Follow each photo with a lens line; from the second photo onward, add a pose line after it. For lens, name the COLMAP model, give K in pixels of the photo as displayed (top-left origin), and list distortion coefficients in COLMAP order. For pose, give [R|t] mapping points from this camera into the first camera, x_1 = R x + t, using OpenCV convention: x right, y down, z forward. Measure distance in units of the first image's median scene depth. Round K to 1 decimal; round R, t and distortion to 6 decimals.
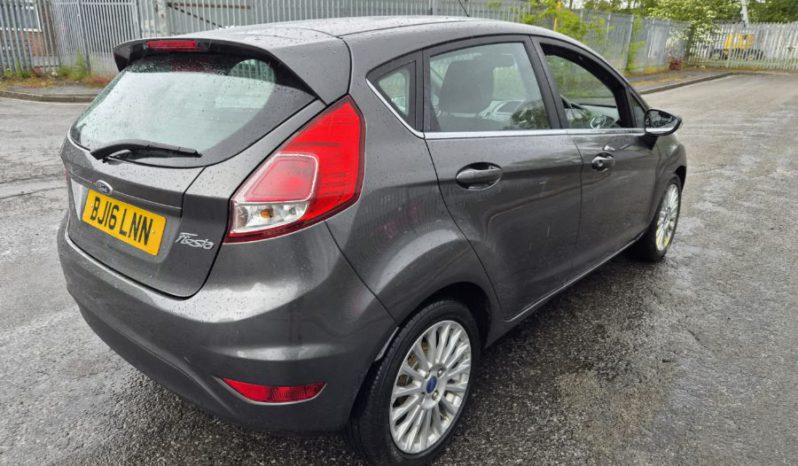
lens RADIAL K [[530.5, 0, 394.7], [0, 530.5, 234.9], [0, 0, 1]] dist [0.061113, -0.050024]
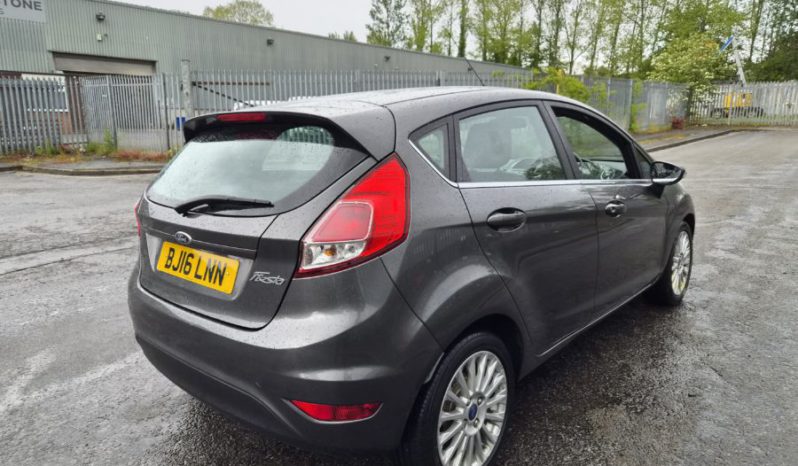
lens RADIAL K [[533.0, 0, 400.4], [0, 533.0, 229.3], [0, 0, 1]] dist [0.068052, -0.056304]
pose [[0.999555, -0.027804, -0.010758, -0.041958], [0.026196, 0.991385, -0.128335, 0.037464], [0.014234, 0.127996, 0.991673, -0.097977]]
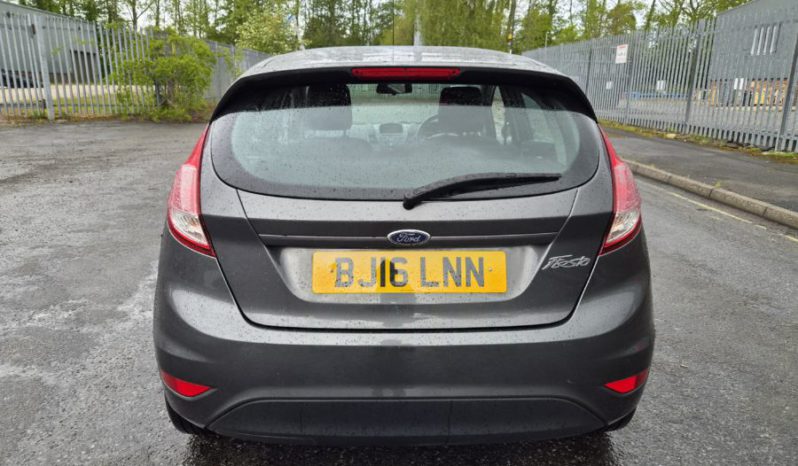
lens RADIAL K [[533.0, 0, 400.4], [0, 533.0, 229.3], [0, 0, 1]] dist [0.068052, -0.056304]
pose [[0.742020, -0.179493, 0.645901, -0.753809], [0.215918, 0.976135, 0.023214, -0.084650], [-0.634654, 0.122237, 0.763068, 0.249222]]
